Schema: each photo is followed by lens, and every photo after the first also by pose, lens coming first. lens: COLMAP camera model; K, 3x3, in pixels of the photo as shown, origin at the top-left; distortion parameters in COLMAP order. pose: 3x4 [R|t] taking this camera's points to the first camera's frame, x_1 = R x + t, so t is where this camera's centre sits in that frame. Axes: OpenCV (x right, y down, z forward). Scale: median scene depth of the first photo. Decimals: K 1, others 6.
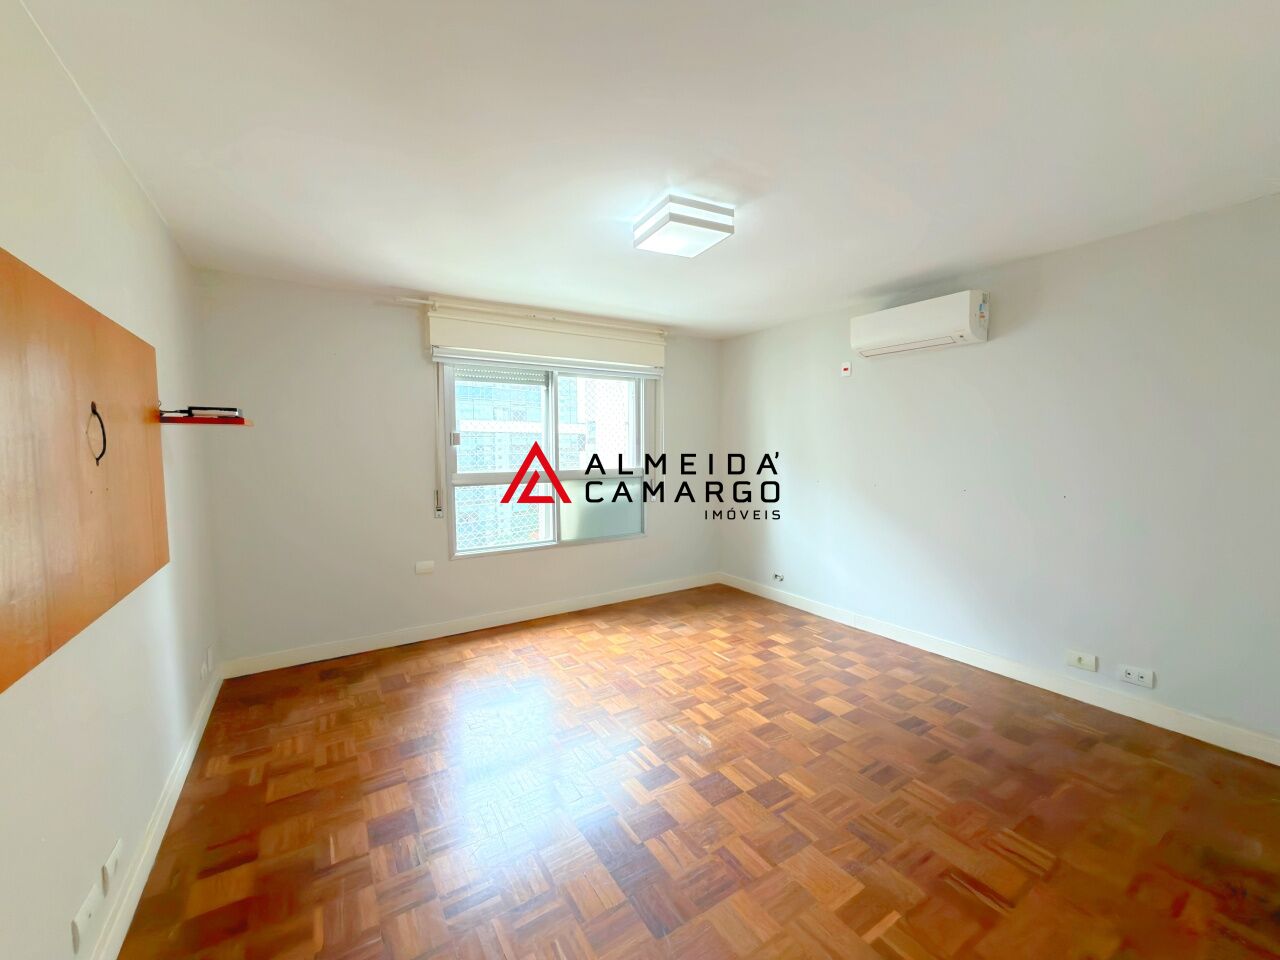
lens RADIAL K [[511.1, 0, 640.0], [0, 511.1, 480.0], [0, 0, 1]] dist [-0.000591, -0.000152]
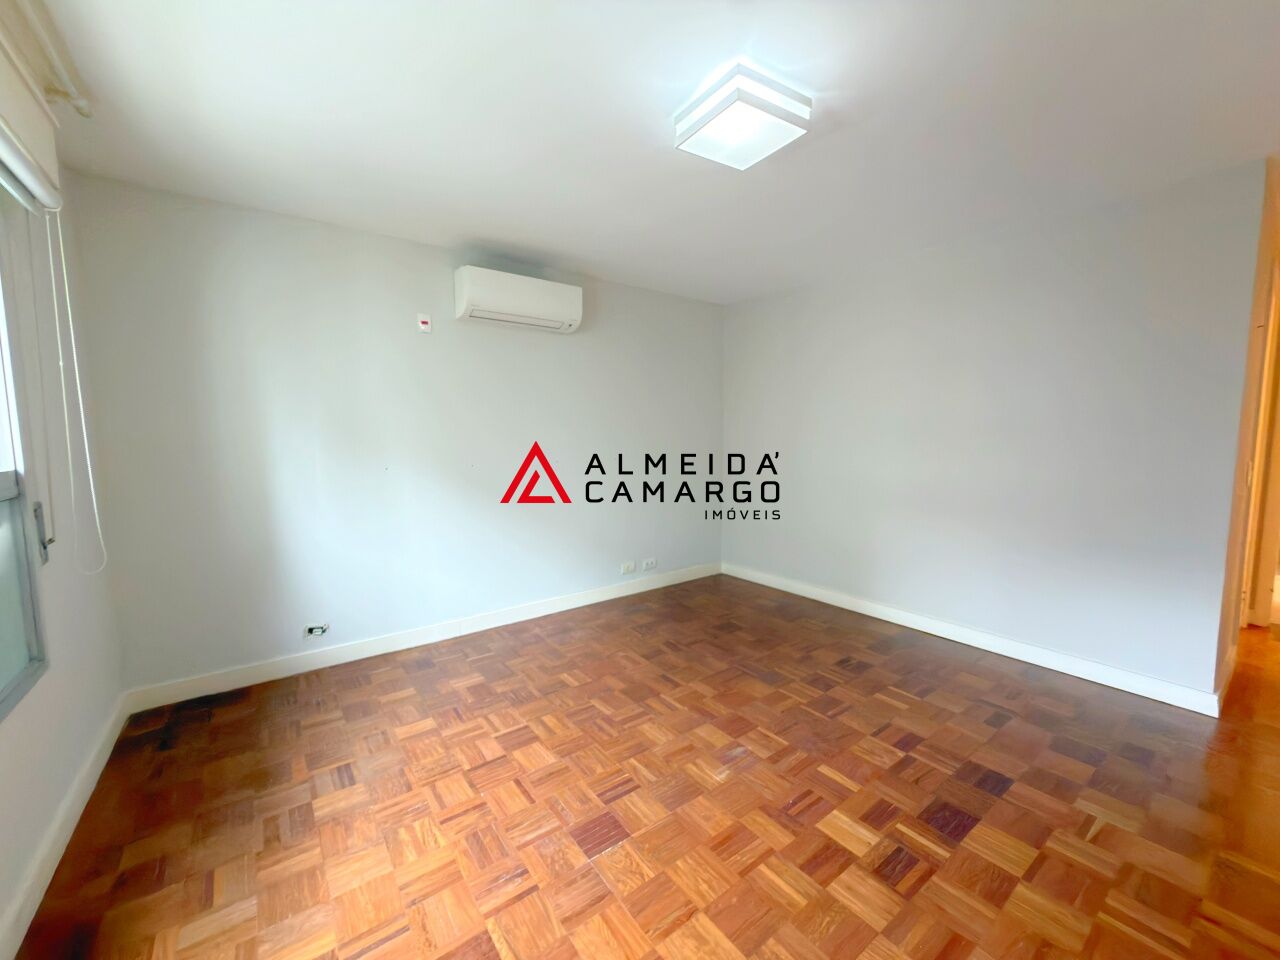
lens RADIAL K [[511.1, 0, 640.0], [0, 511.1, 480.0], [0, 0, 1]] dist [-0.000591, -0.000152]
pose [[-0.075143, -0.084267, 0.993606, -0.441775], [0.066108, 0.993810, 0.089284, -0.024923], [-0.994979, 0.072394, -0.069107, 0.771967]]
